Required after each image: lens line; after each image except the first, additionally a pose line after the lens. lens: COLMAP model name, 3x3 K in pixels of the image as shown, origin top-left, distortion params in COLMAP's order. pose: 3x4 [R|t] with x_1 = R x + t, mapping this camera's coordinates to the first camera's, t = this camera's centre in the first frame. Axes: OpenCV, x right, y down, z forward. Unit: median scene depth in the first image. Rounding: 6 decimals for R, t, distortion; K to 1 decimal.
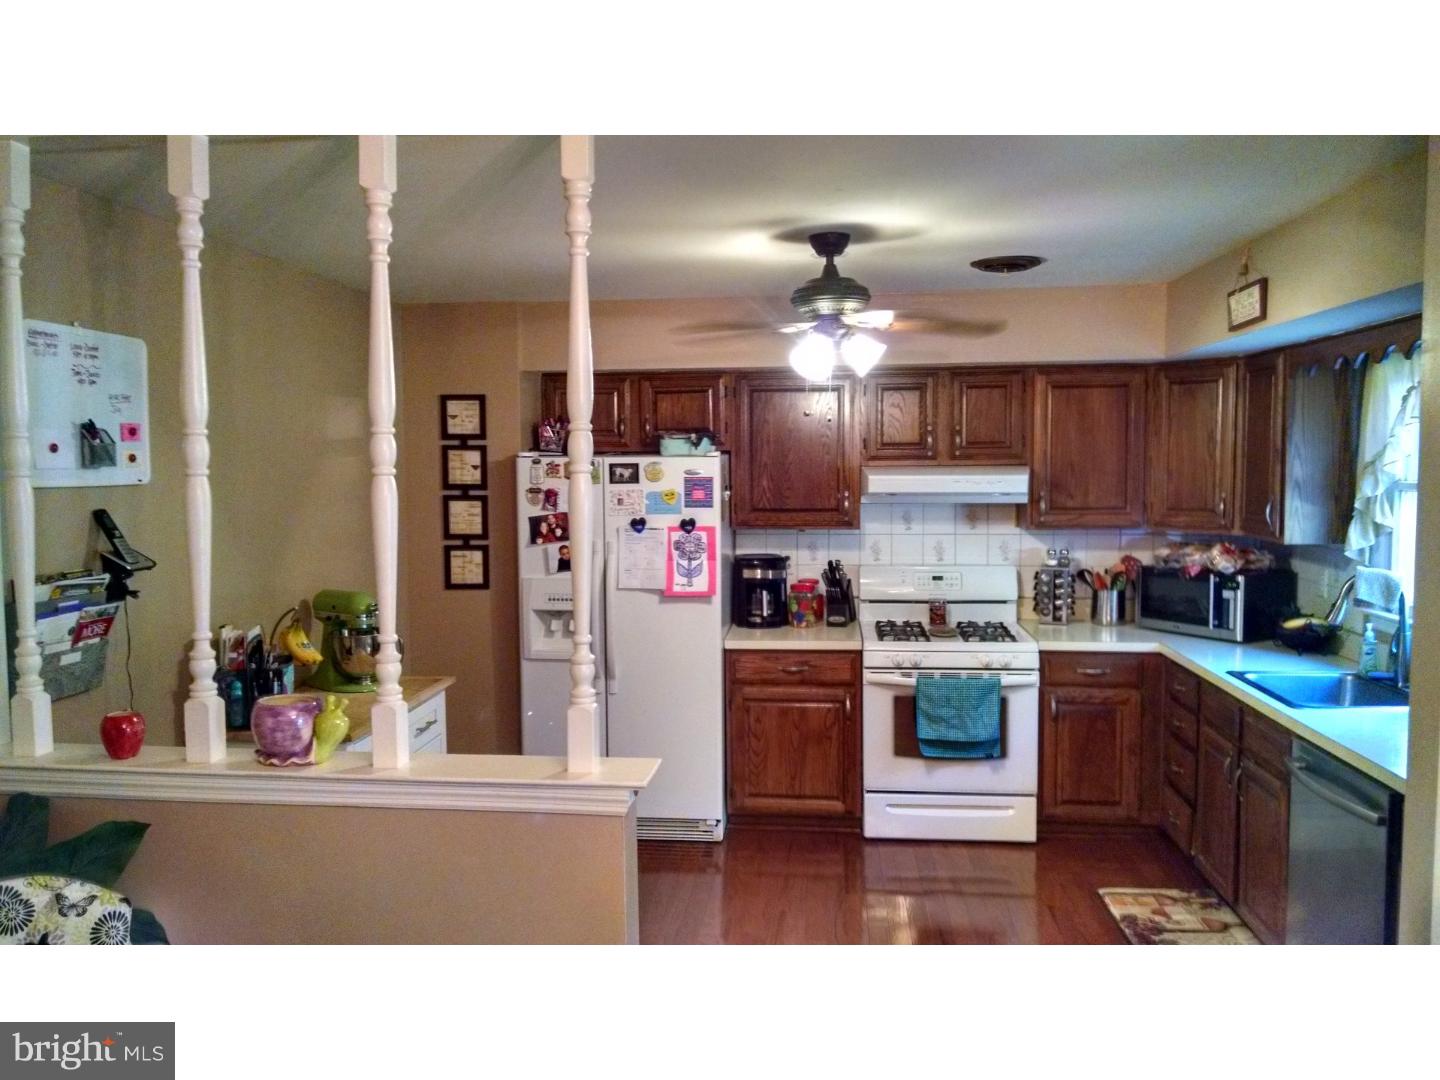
lens RADIAL K [[1120.2, 0, 717.2], [0, 1120.2, 542.6], [0, 0, 1]] dist [0.033606, -0.085563]
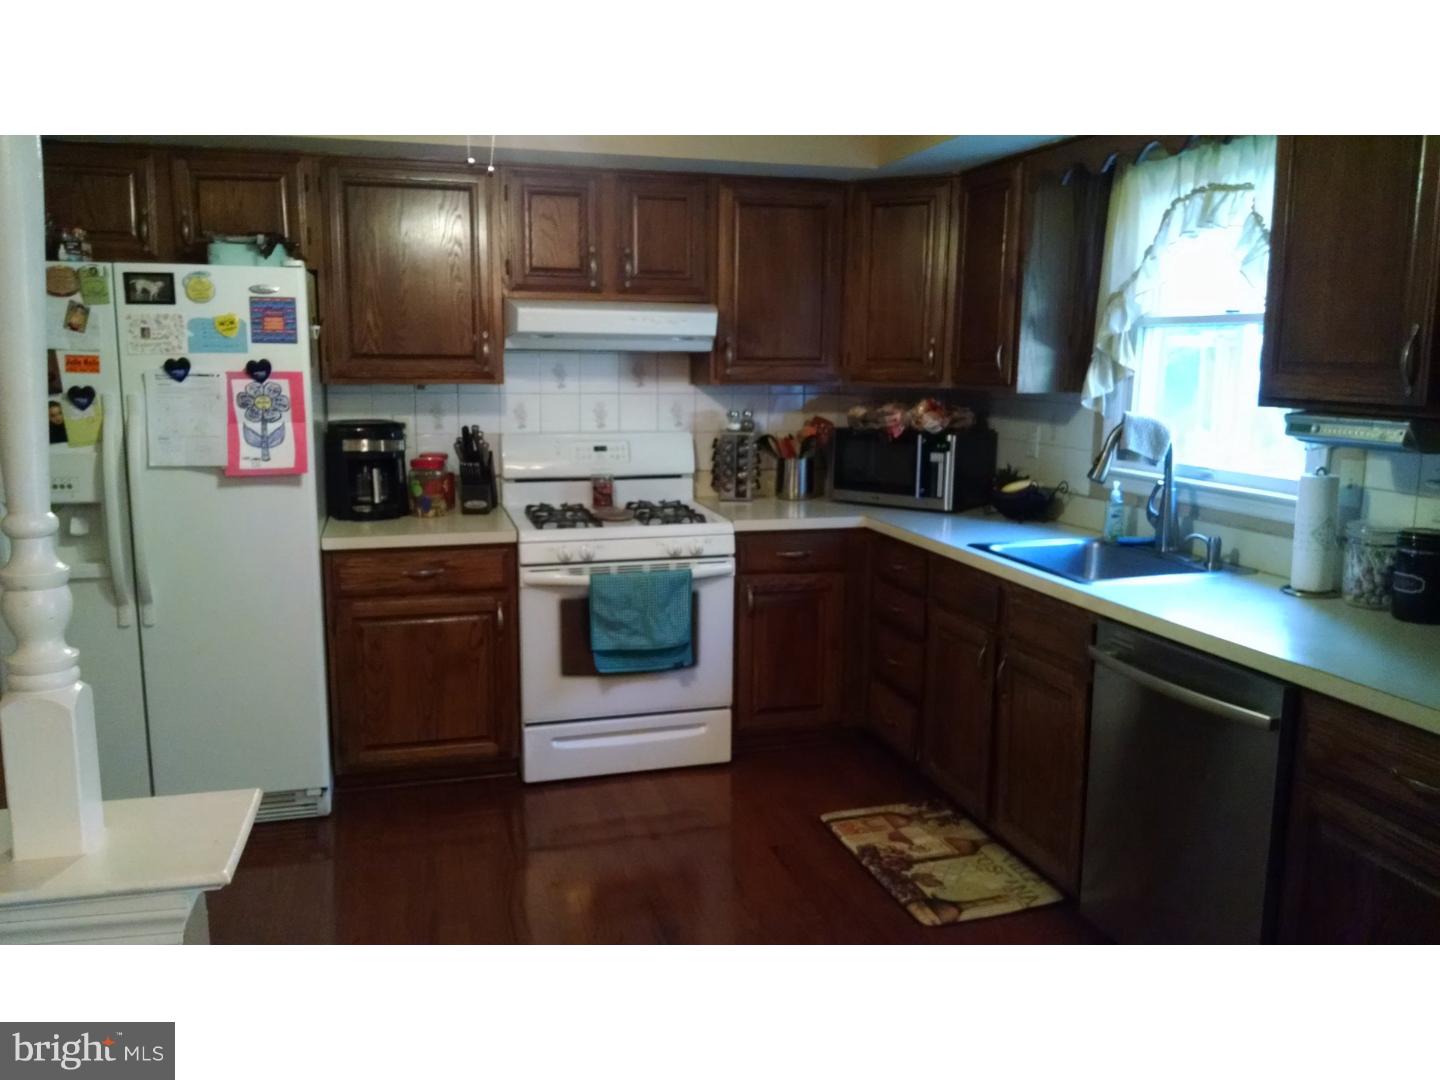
lens RADIAL K [[1120.2, 0, 720.8], [0, 1120.2, 530.6], [0, 0, 1]] dist [0.033606, -0.085563]
pose [[0.929907, -0.045094, 0.365019, -0.017897], [0.015430, 0.996365, 0.083781, 0.026947], [-0.367470, -0.072276, 0.927223, 0.250450]]
